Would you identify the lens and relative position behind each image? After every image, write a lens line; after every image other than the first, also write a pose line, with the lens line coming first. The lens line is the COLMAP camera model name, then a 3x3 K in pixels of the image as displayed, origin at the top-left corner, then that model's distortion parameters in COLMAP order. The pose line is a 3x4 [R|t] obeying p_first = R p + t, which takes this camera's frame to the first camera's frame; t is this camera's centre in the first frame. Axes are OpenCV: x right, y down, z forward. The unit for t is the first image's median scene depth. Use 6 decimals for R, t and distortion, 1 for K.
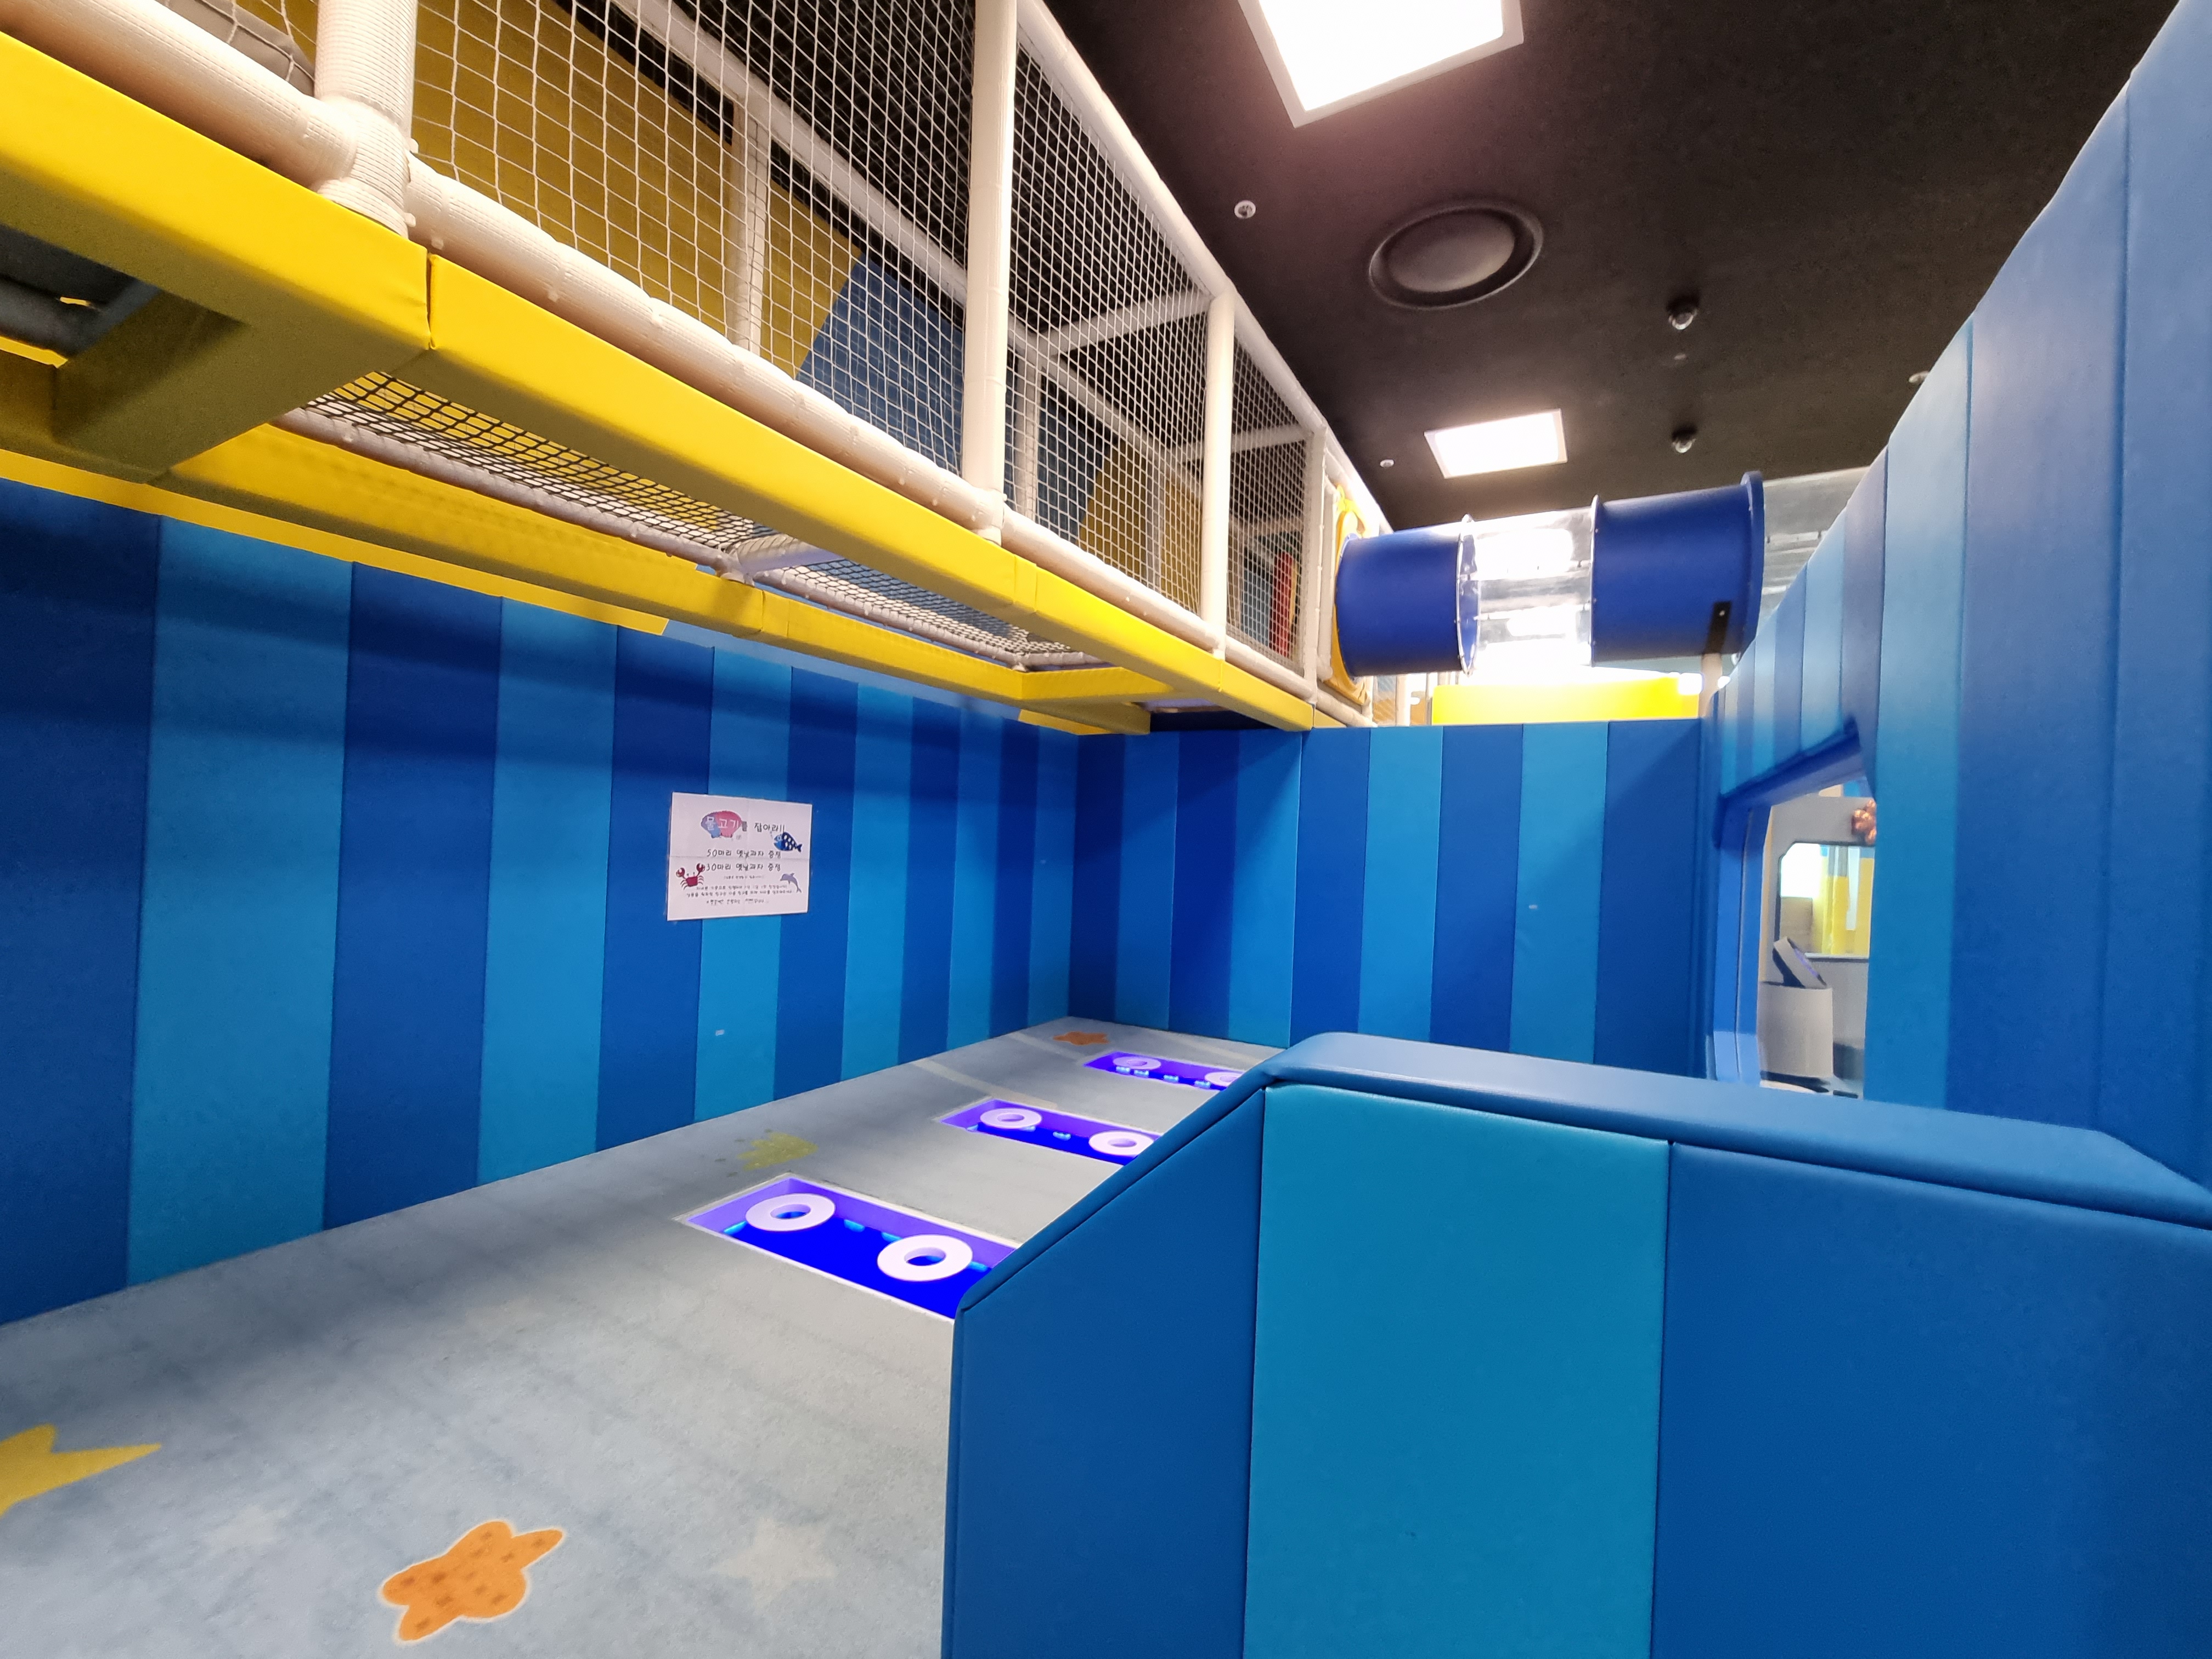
lens RADIAL K [[896.9, 0, 1102.9], [0, 896.9, 844.3], [0, 0, 1]] dist [-0.007772, -0.000219]
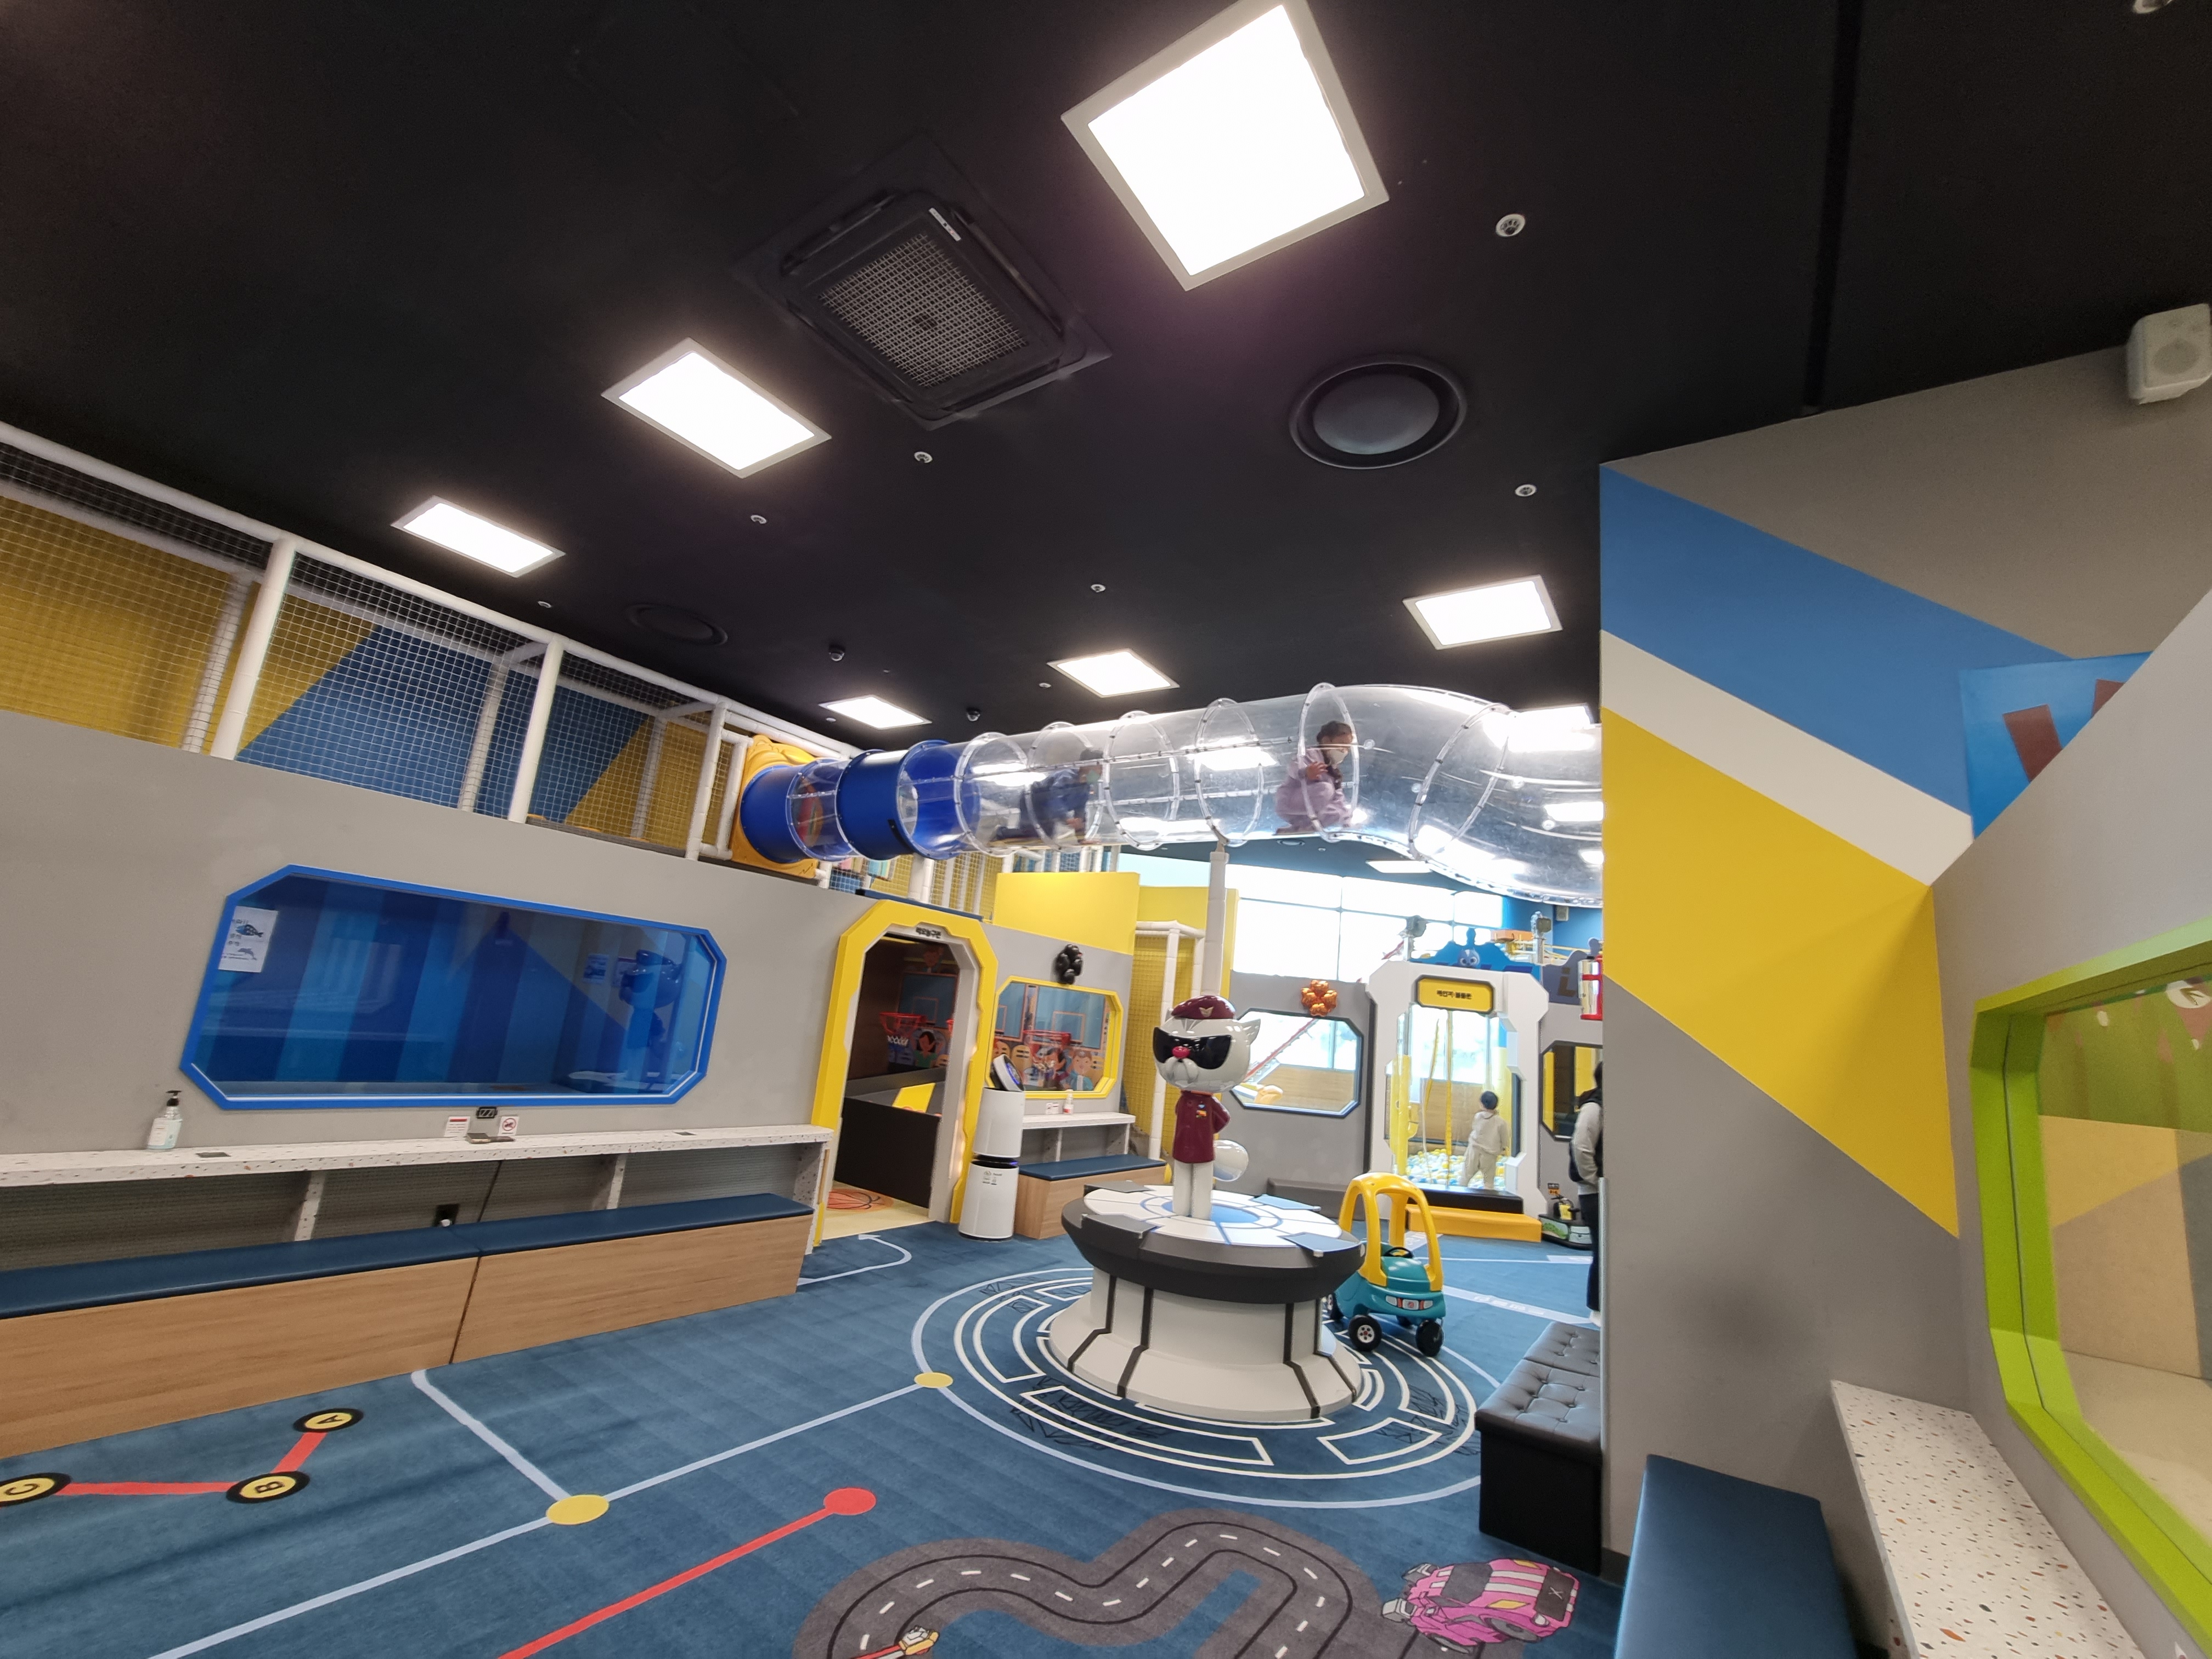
lens RADIAL K [[896.9, 0, 1102.9], [0, 896.9, 844.3], [0, 0, 1]] dist [-0.007772, -0.000219]
pose [[0.994574, 0.046358, -0.093128, 1.307190], [-0.064295, 0.977693, -0.199958, 0.066207], [0.081781, 0.204860, 0.975369, -0.538829]]
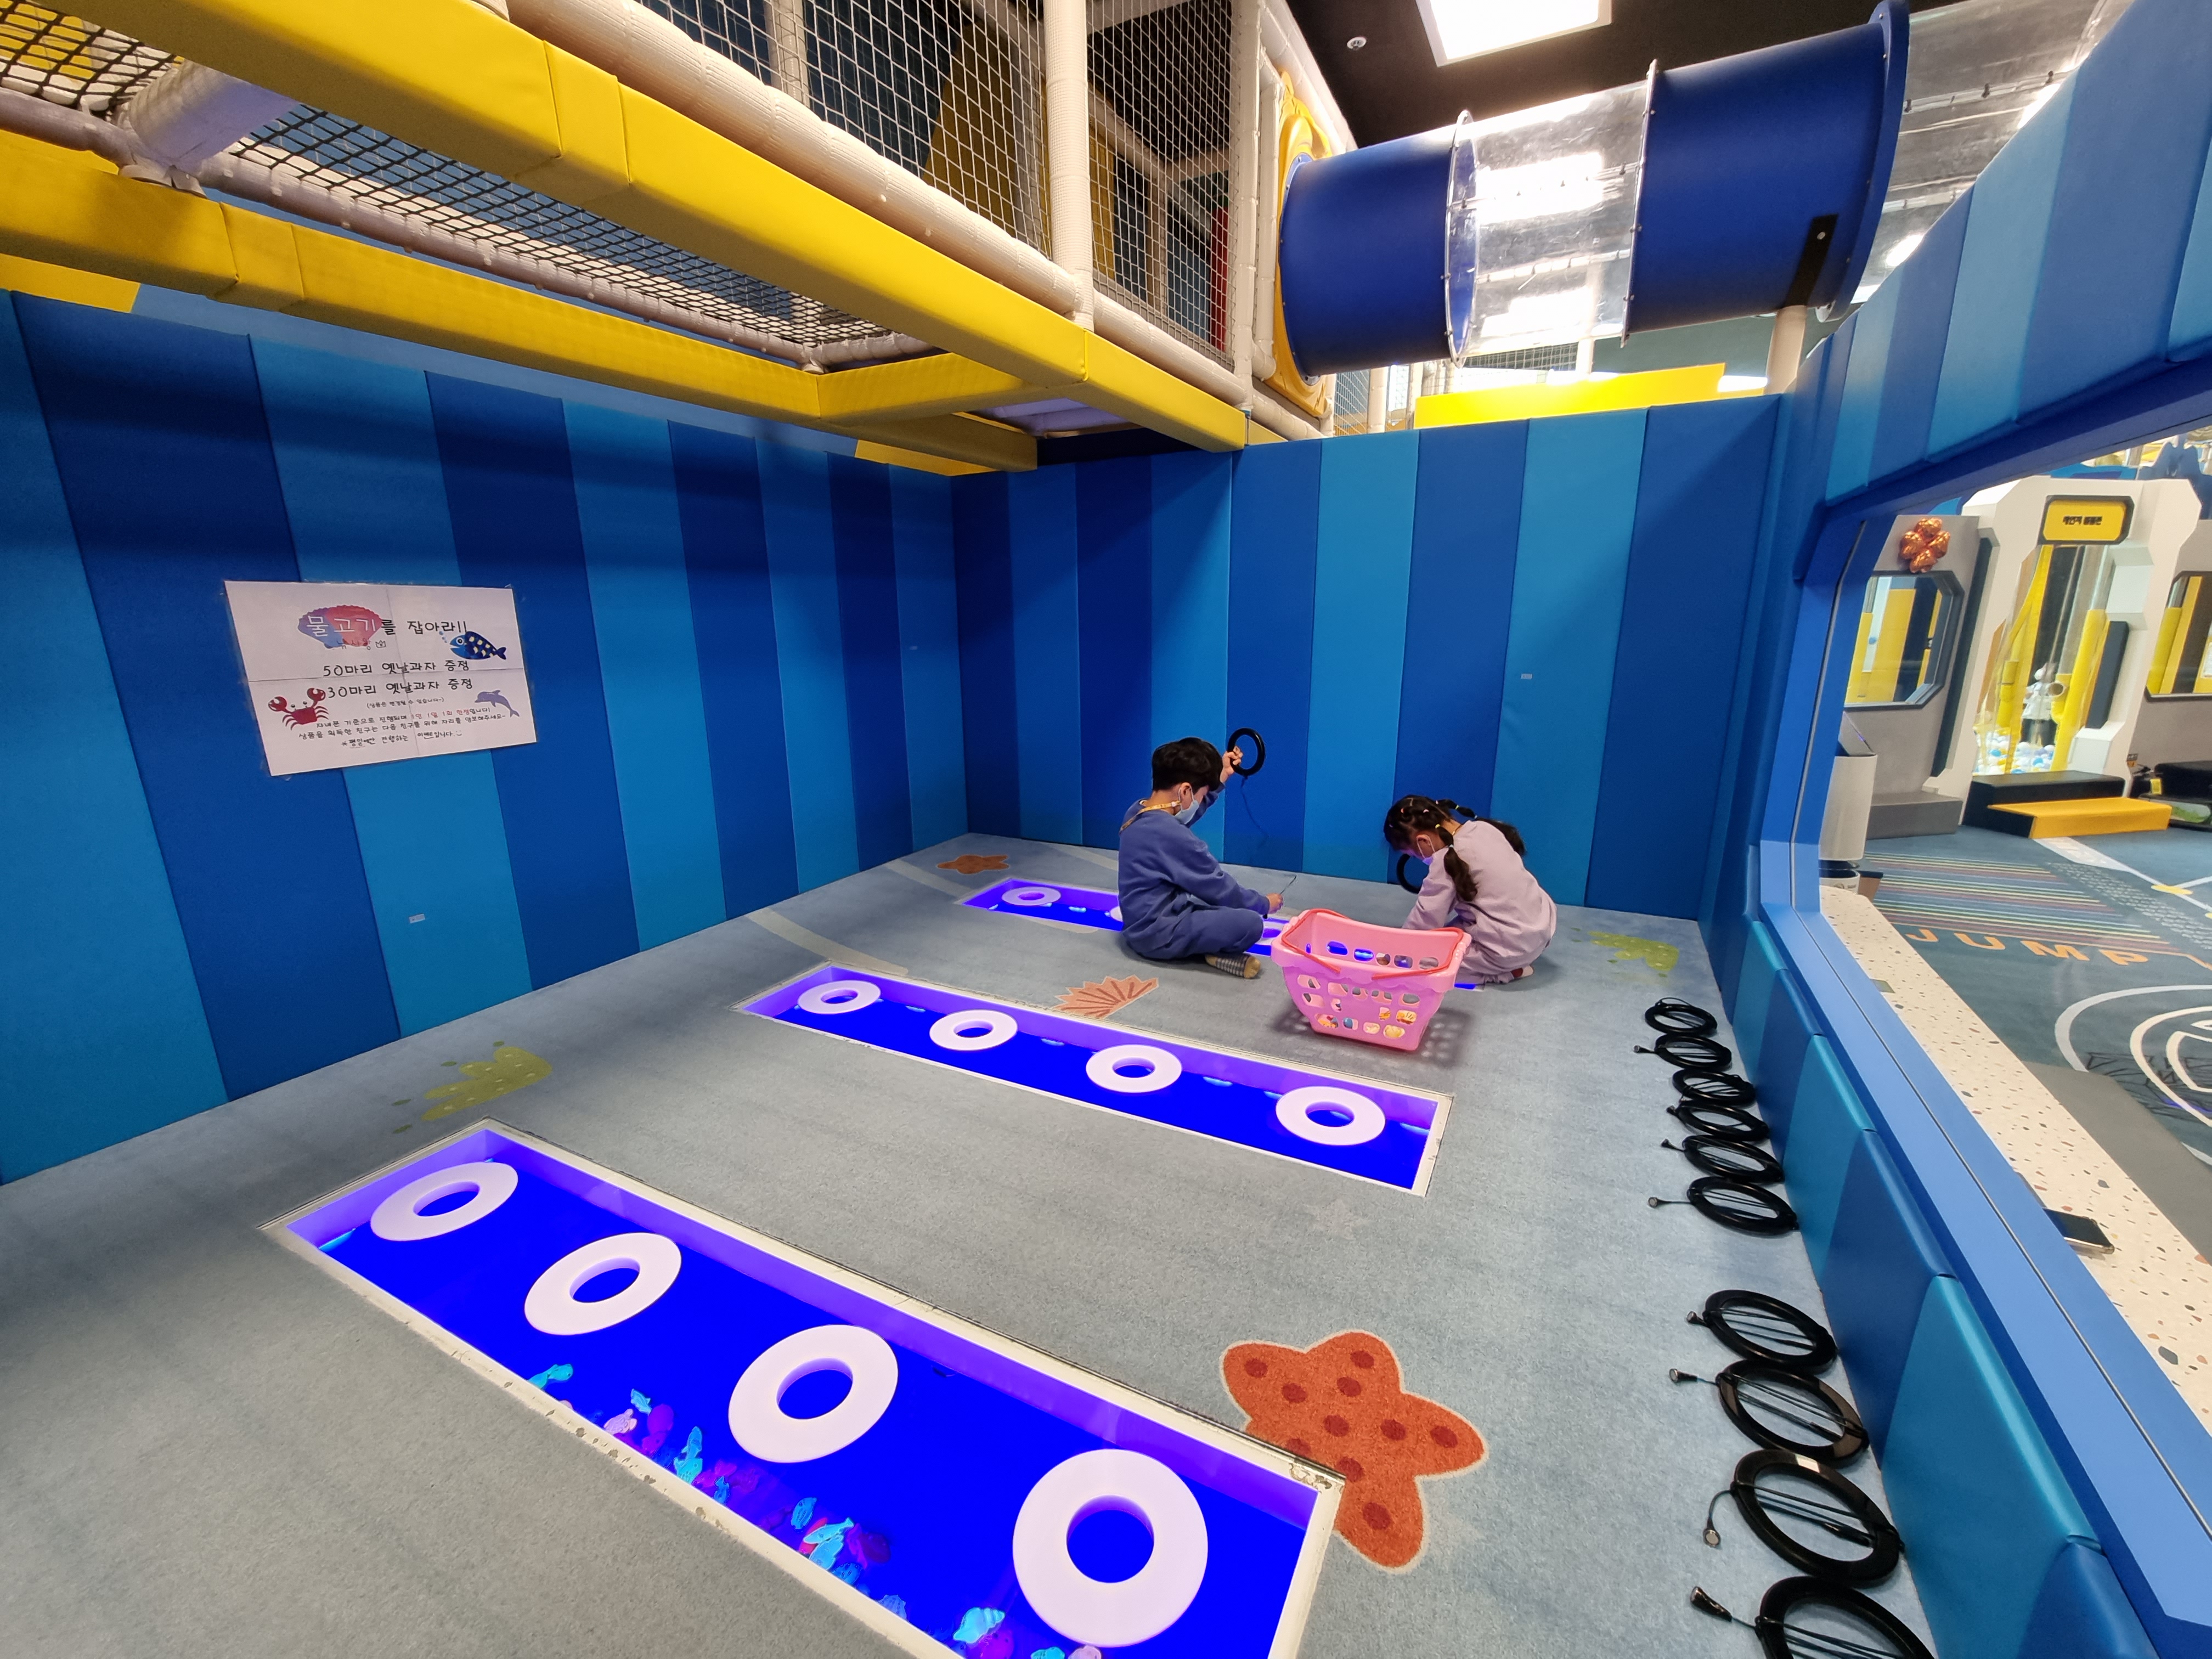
lens RADIAL K [[896.9, 0, 1102.9], [0, 896.9, 844.3], [0, 0, 1]] dist [-0.007772, -0.000219]
pose [[0.998310, -0.056716, 0.012647, 0.104104], [0.051822, 0.967415, 0.247837, -0.000334], [-0.026291, -0.246763, 0.968719, 0.241560]]
